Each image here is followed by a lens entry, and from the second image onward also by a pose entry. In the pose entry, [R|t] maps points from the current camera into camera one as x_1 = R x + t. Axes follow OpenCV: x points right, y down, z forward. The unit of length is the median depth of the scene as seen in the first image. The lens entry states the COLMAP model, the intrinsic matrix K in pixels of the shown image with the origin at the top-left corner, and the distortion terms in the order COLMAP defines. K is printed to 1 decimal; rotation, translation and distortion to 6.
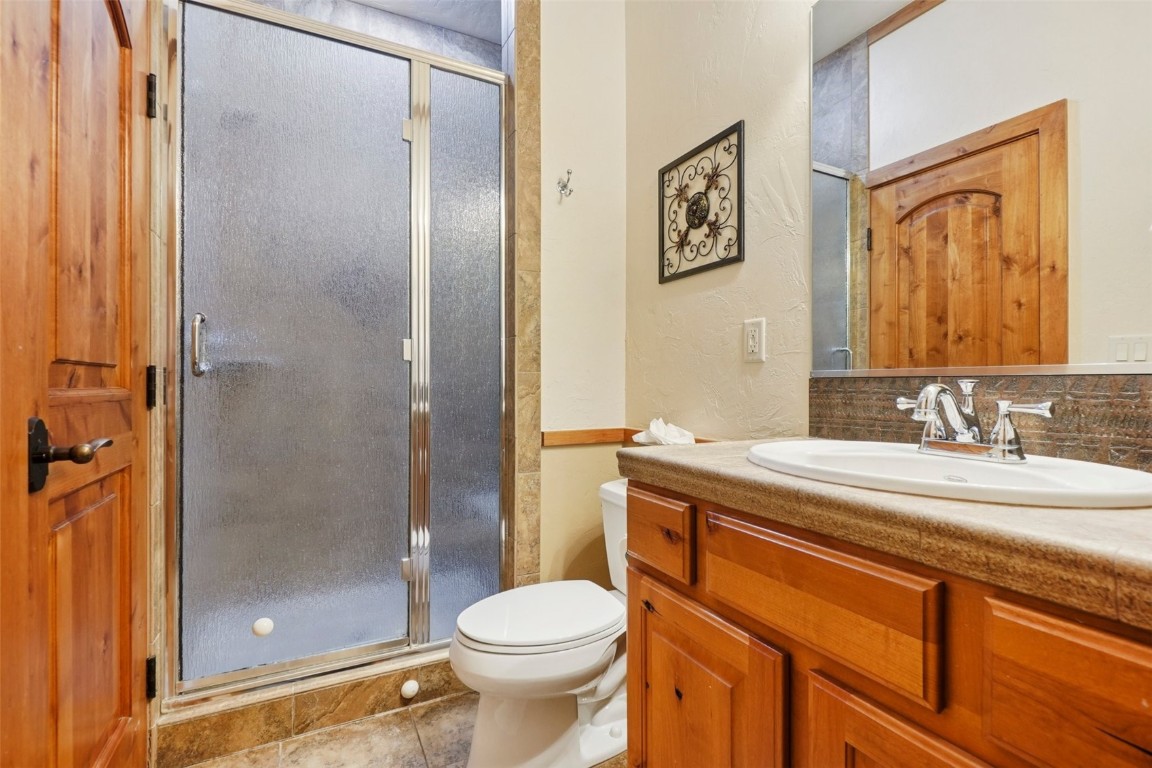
lens RADIAL K [[510.0, 0, 572.7], [0, 510.0, 385.8], [0, 0, 1]] dist [0.000103, -0.002505]
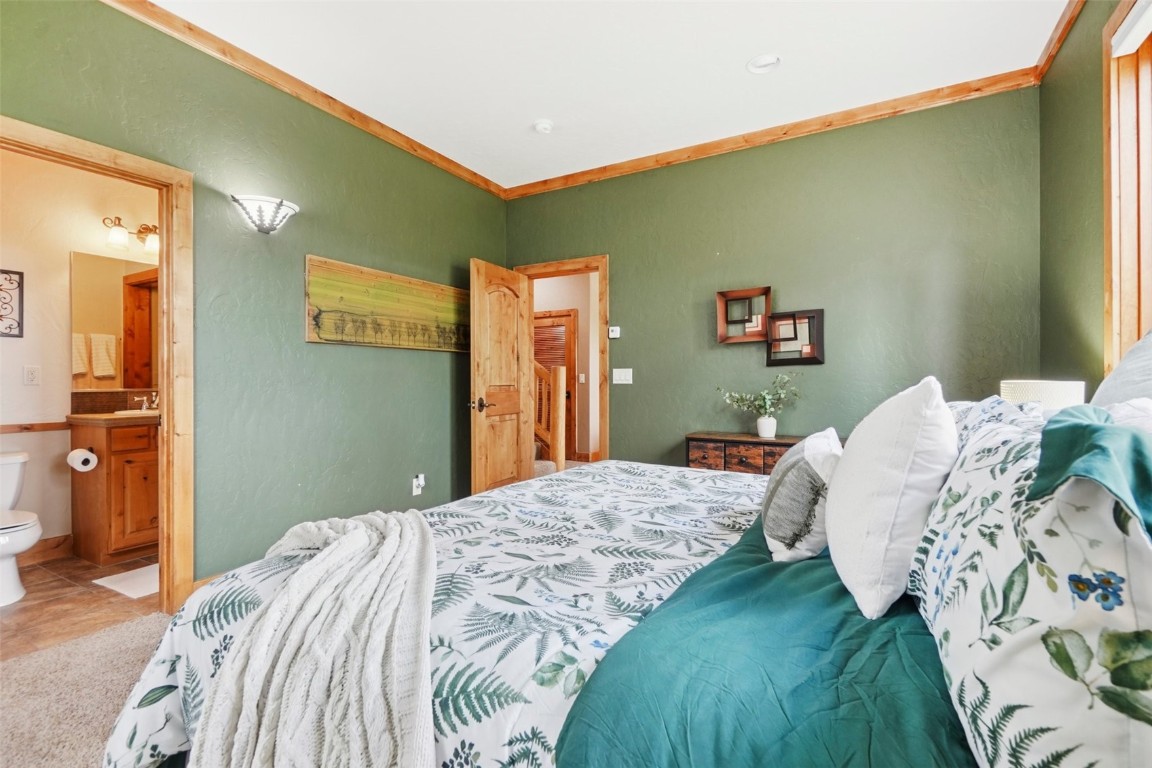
lens RADIAL K [[510.0, 0, 576.8], [0, 510.0, 382.1], [0, 0, 1]] dist [0.000103, -0.002505]
pose [[-0.554160, -0.003458, 0.832403, -3.240146], [0.000535, 0.999990, 0.004511, -0.081355], [-0.832410, 0.002945, -0.554152, 0.297550]]
